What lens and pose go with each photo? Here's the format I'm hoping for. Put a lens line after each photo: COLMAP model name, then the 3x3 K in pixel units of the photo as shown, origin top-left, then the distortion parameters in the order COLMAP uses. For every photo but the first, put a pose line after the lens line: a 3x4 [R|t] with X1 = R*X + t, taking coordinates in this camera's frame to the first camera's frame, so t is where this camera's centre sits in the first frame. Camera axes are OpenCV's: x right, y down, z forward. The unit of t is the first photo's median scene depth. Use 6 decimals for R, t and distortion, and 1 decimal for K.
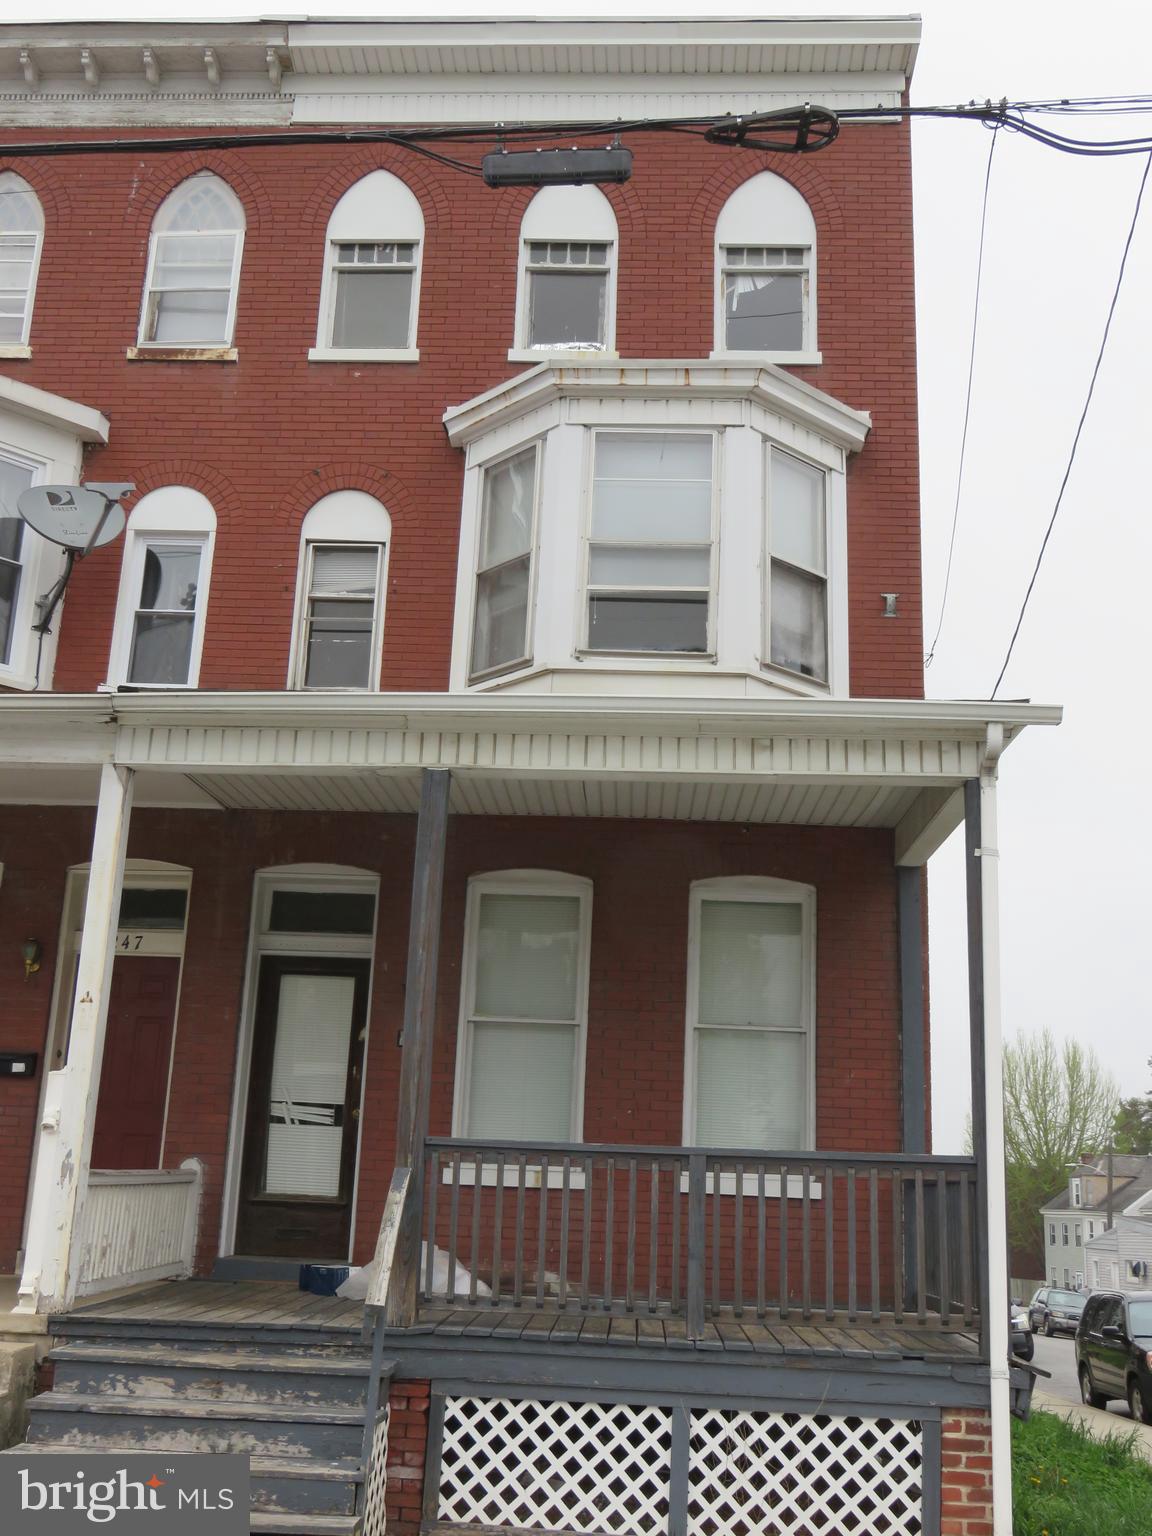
lens RADIAL K [[1568.5, 0, 572.8], [0, 1568.5, 764.3], [0, 0, 1]] dist [-0.006868, 0.000000]
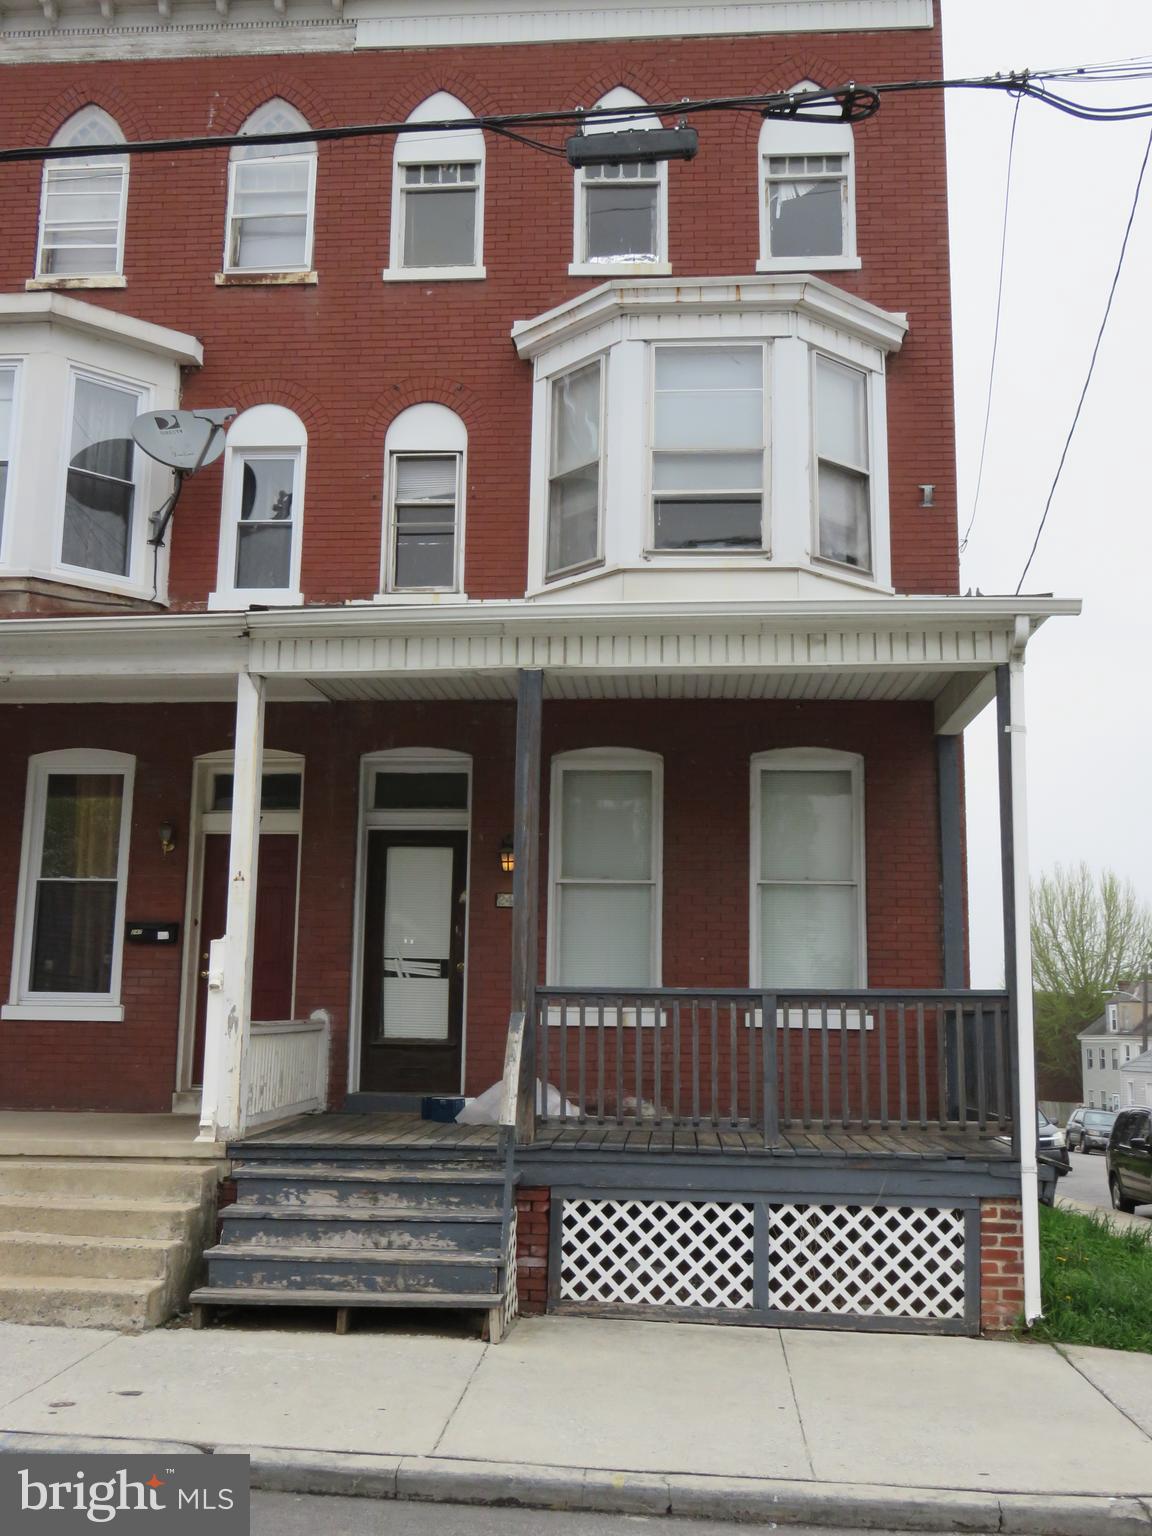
lens RADIAL K [[1568.5, 0, 582.0], [0, 1568.5, 756.9], [0, 0, 1]] dist [-0.006868, 0.000000]
pose [[0.999389, -0.029980, -0.017963, -0.025169], [0.031517, 0.995212, 0.092514, -0.030342], [0.015103, -0.093023, 0.995549, -0.112908]]
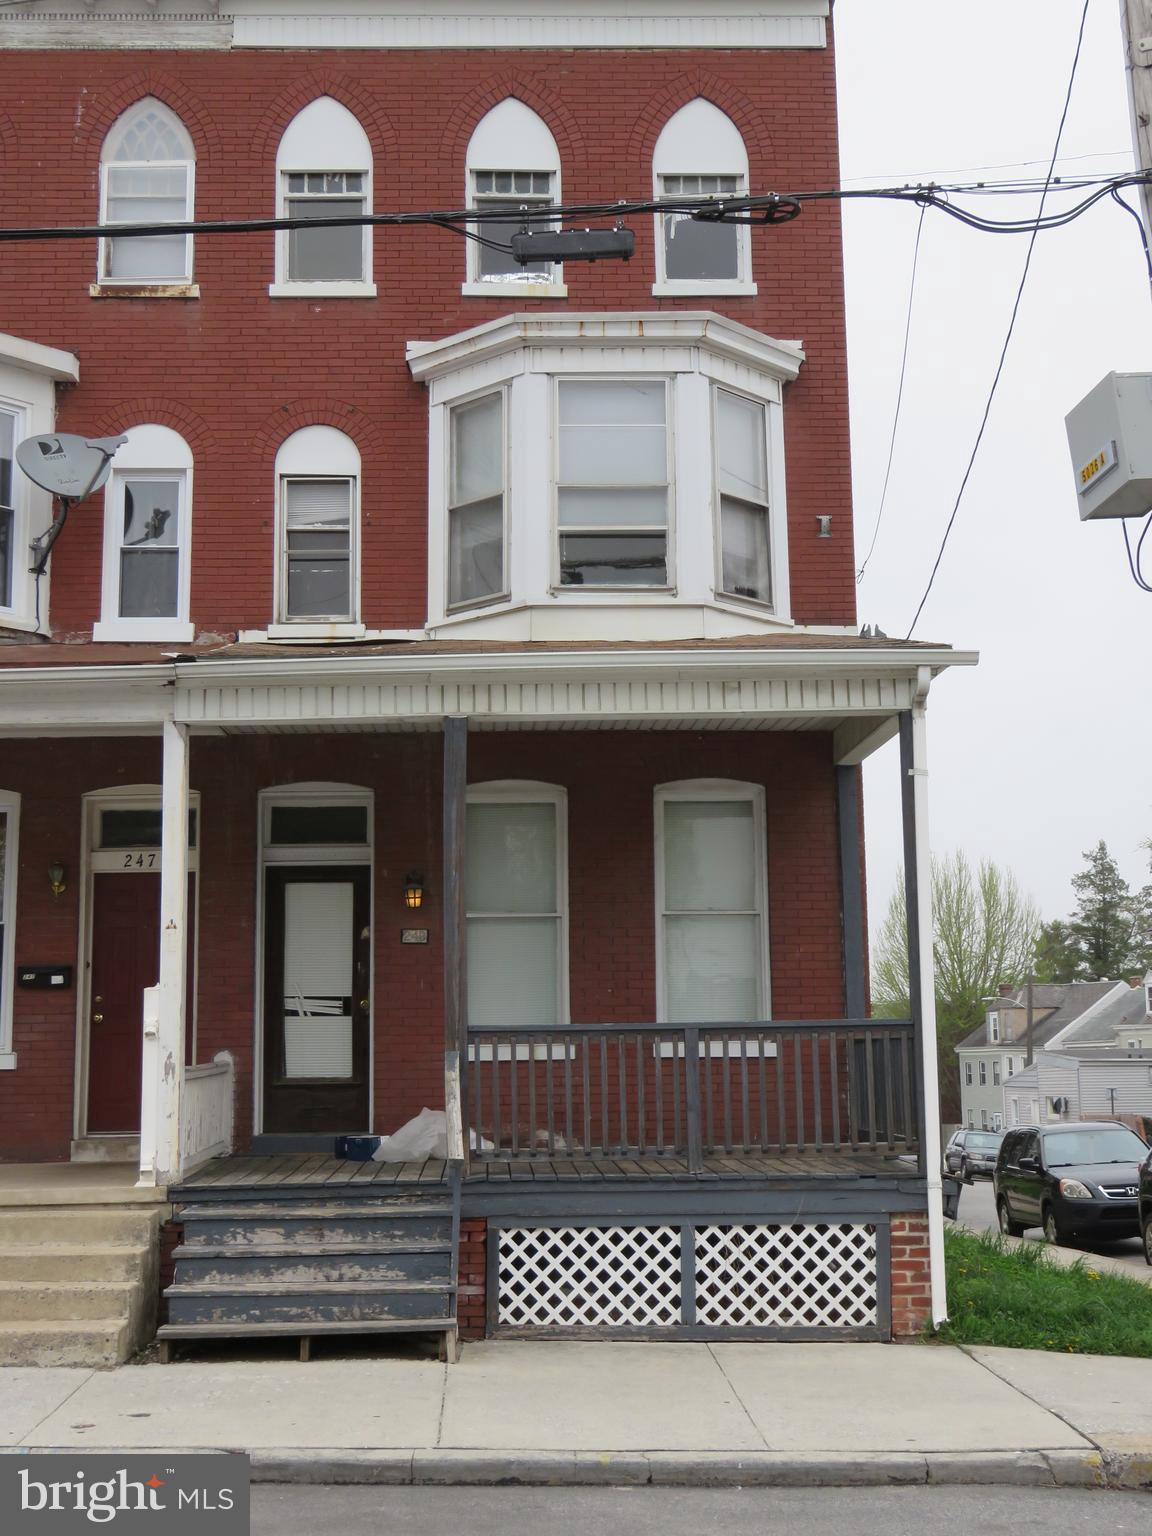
lens RADIAL K [[1867.6, 0, 577.3], [0, 1867.6, 760.4], [0, 0, 1]] dist [0.013182, 0.000000]
pose [[0.995154, -0.039561, 0.090014, -0.099371], [0.029268, 0.993171, 0.112933, -0.095589], [-0.093867, -0.109751, 0.989517, -0.313160]]
